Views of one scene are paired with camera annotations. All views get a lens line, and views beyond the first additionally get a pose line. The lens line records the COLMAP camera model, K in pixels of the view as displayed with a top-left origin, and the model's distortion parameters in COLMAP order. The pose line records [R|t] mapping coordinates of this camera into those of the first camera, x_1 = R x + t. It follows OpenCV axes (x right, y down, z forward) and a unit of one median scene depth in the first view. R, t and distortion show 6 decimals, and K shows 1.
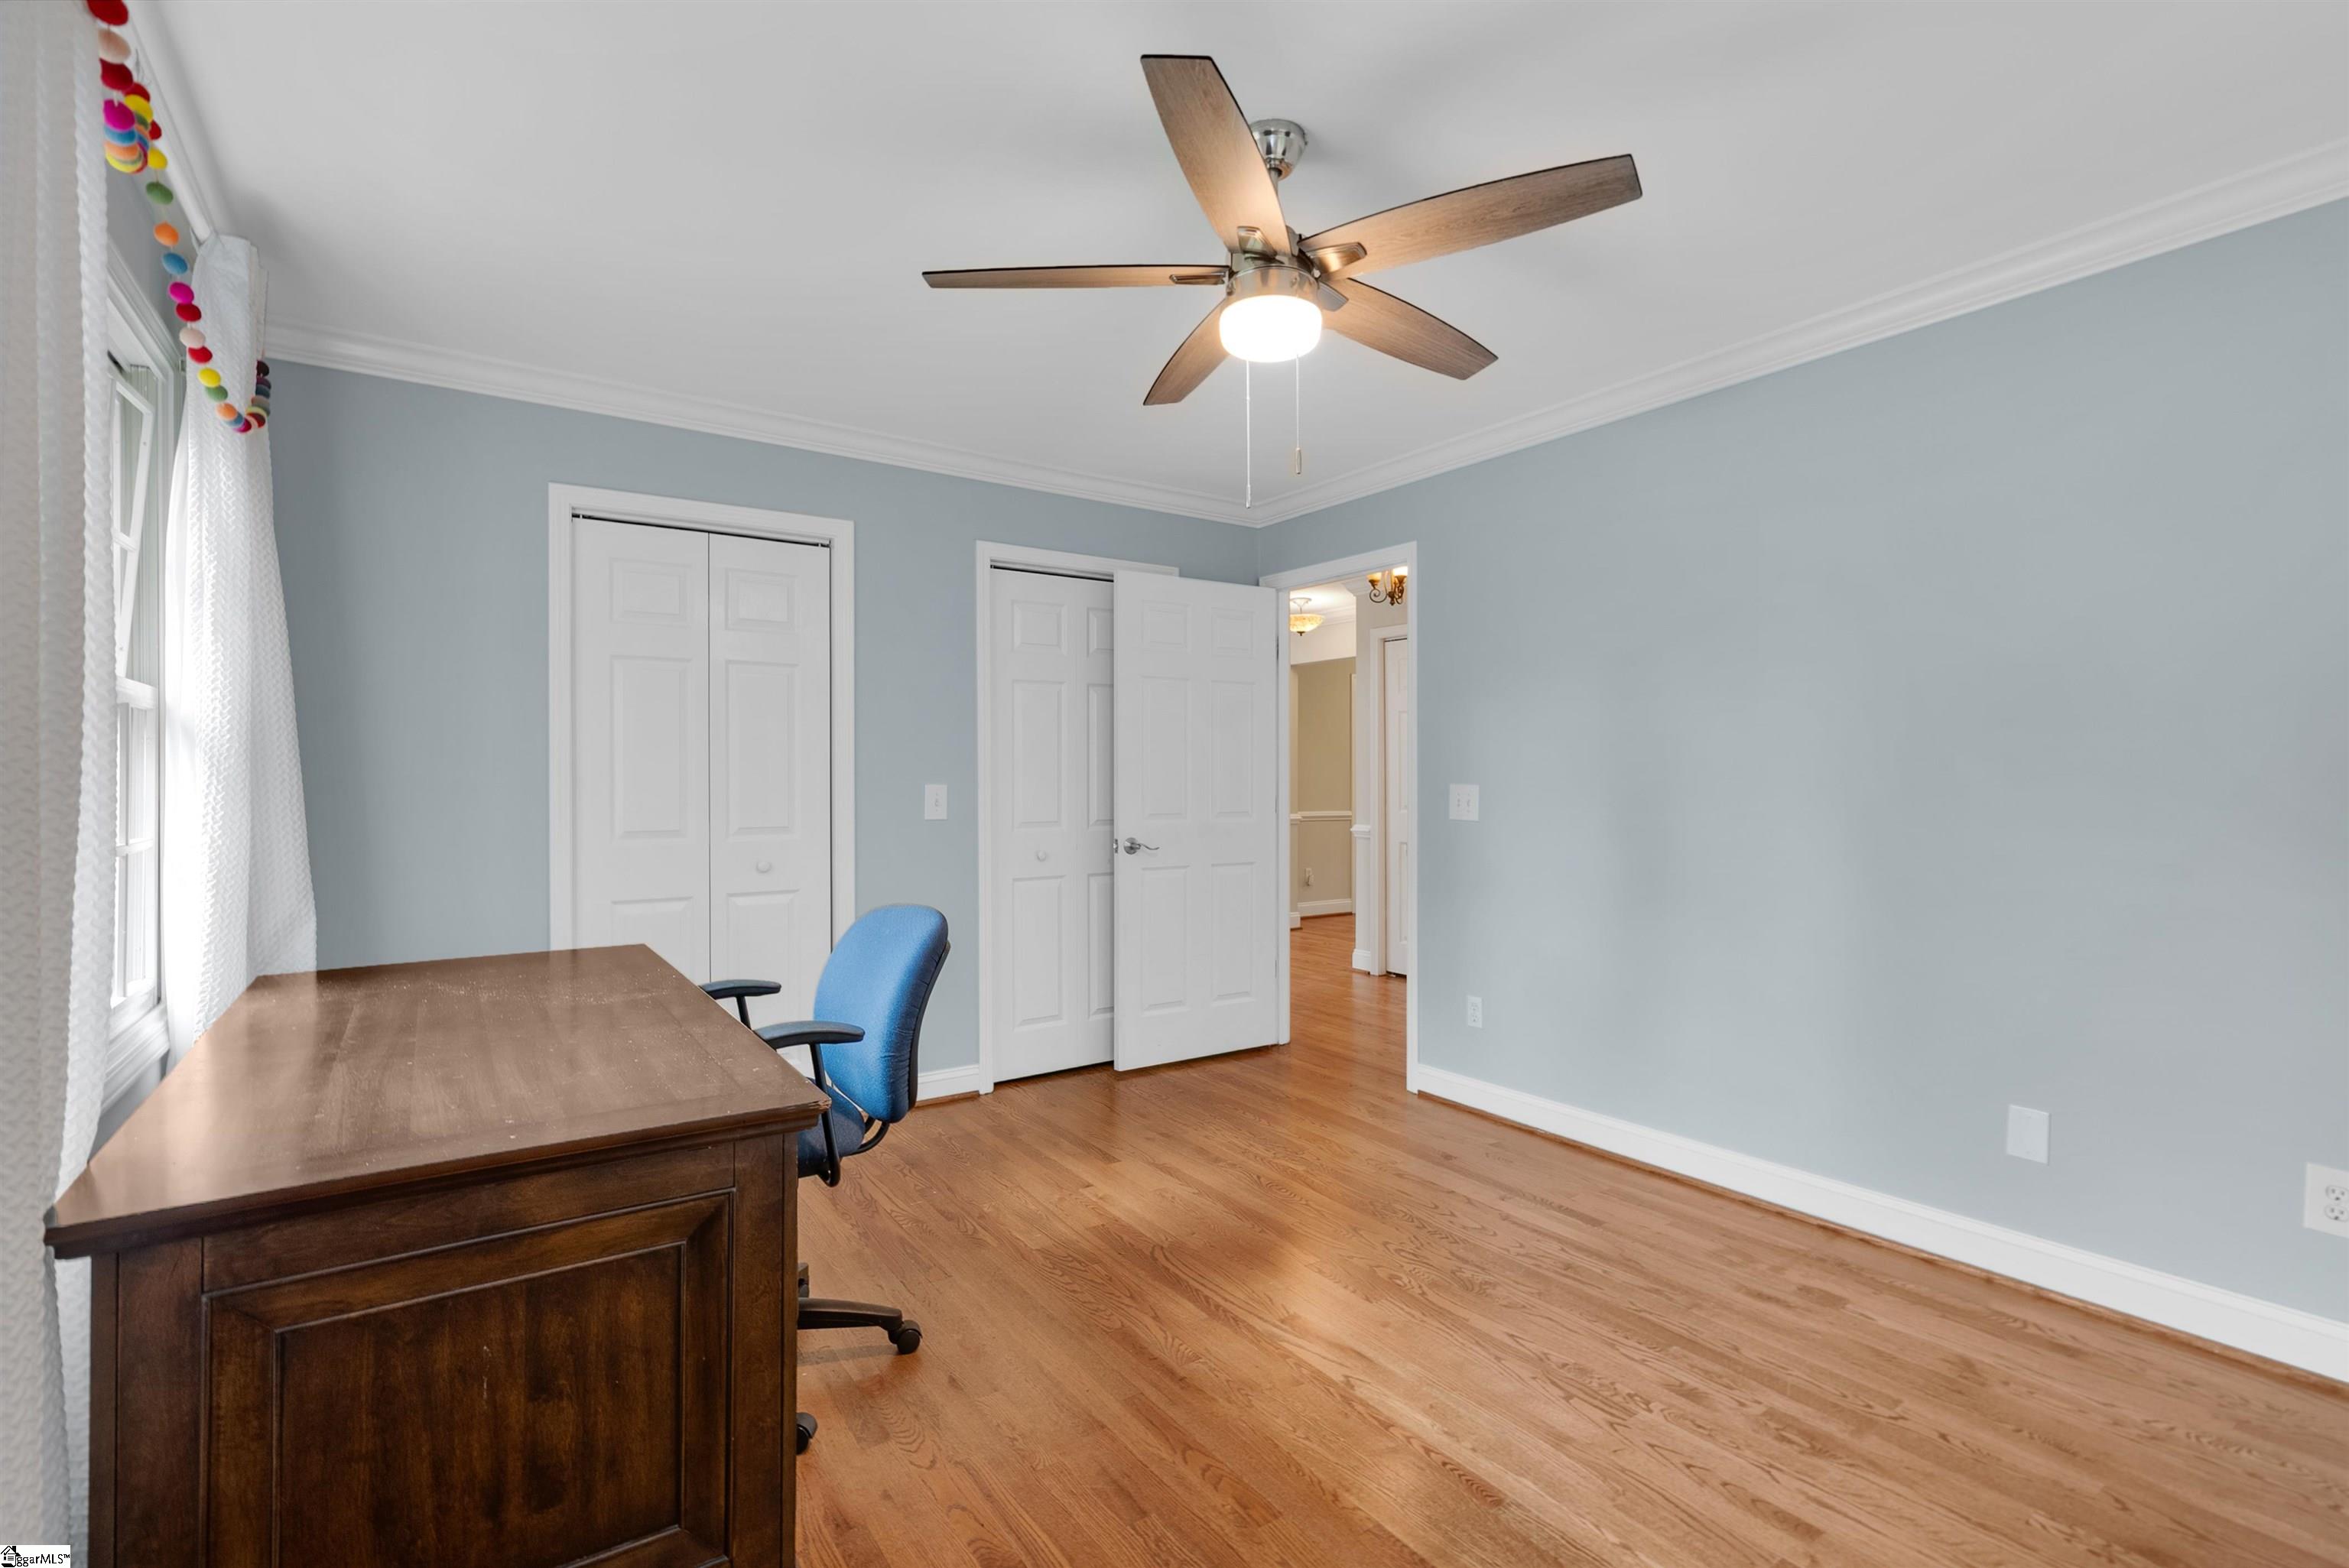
lens RADIAL K [[1069.9, 0, 1176.9], [0, 1069.9, 787.1], [0, 0, 1]] dist [-0.015292, 0.005515]
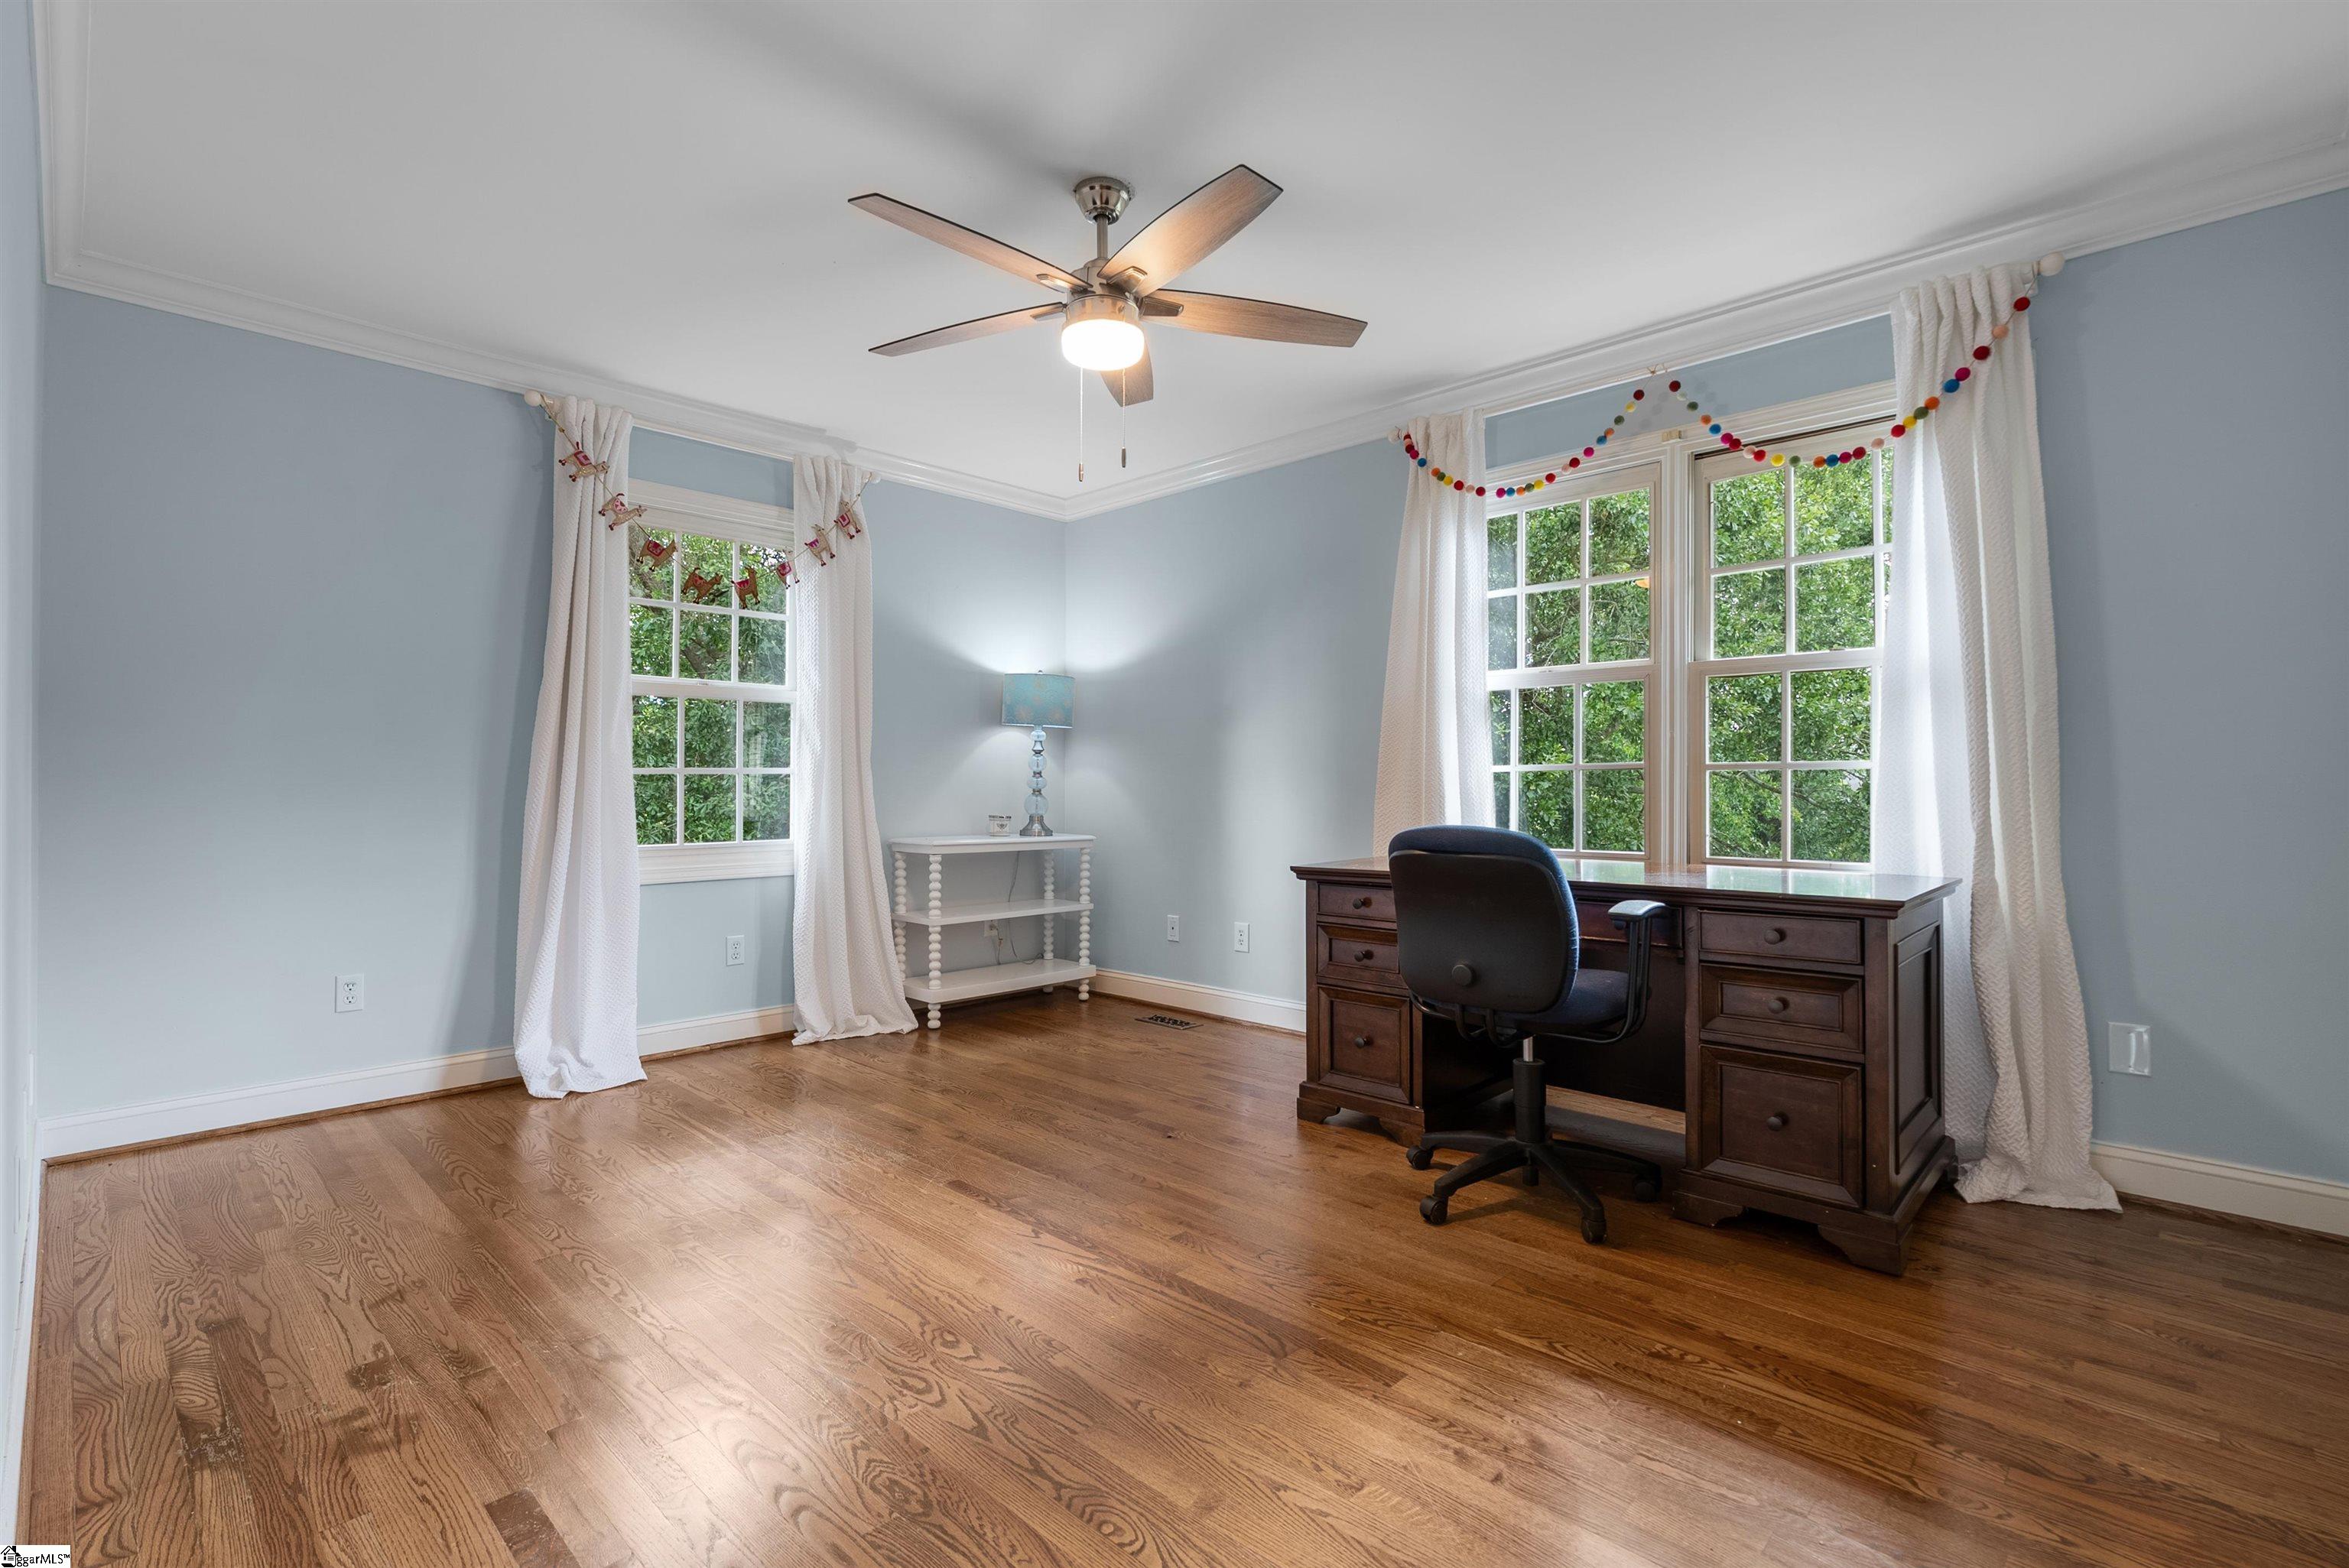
lens RADIAL K [[1069.9, 0, 1176.9], [0, 1069.9, 787.1], [0, 0, 1]] dist [-0.015292, 0.005515]
pose [[-0.980746, 0.001789, -0.195280, 0.202692], [0.001383, 0.999997, 0.002212, 0.069064], [0.195283, 0.001899, -0.980745, 1.848366]]
